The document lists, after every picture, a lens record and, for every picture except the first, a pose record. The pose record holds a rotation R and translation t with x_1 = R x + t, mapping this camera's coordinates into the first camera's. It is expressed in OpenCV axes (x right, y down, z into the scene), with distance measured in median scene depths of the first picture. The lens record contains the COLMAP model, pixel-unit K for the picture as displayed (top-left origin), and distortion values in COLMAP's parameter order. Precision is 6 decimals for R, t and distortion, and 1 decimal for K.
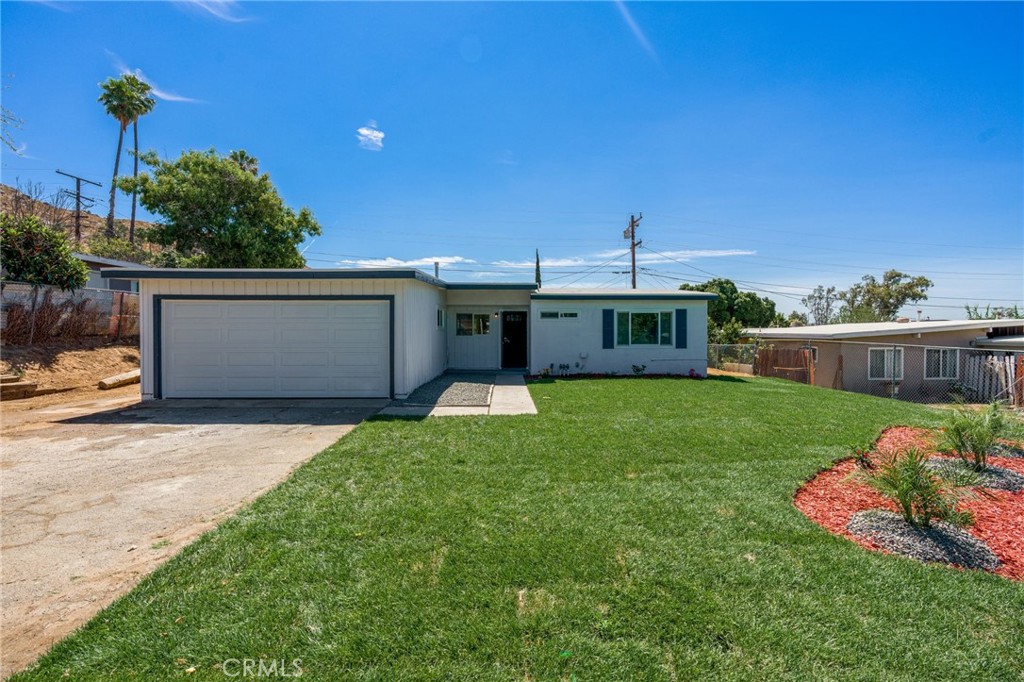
lens RADIAL K [[471.0, 0, 512.0], [0, 471.0, 341.0], [0, 0, 1]] dist [-0.004288, 0.000151]
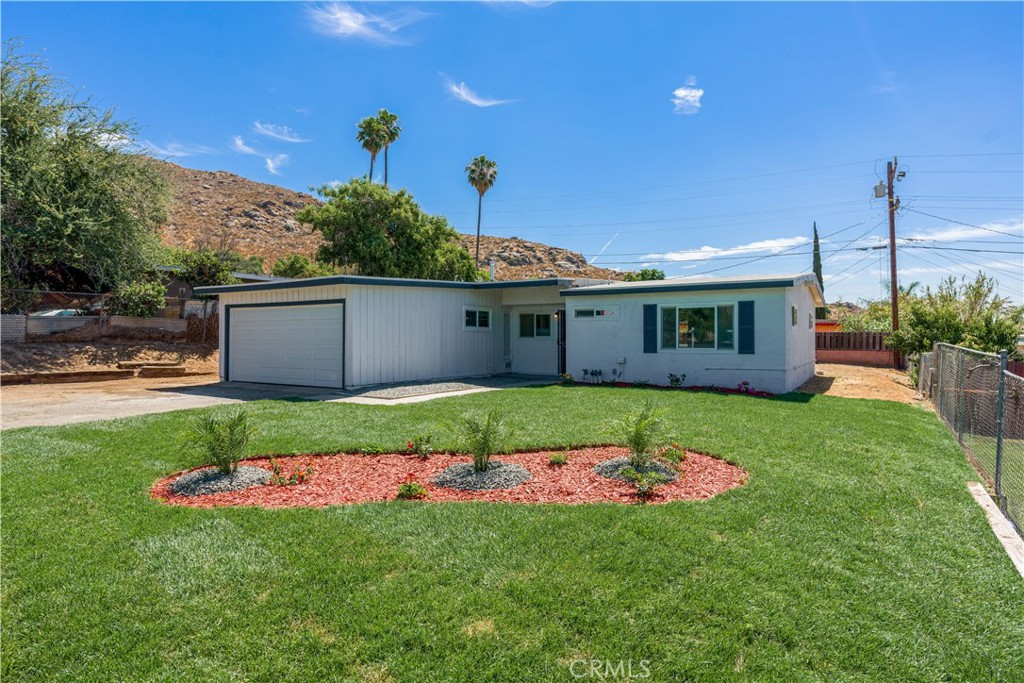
lens RADIAL K [[601.8, 0, 506.3], [0, 601.8, 316.4], [0, 0, 1]] dist [-0.000548, 0.000095]
pose [[0.826675, -0.020793, -0.562296, 0.582512], [-0.013610, 0.998286, -0.056924, 0.015885], [0.562516, 0.054711, 0.824974, 0.002630]]
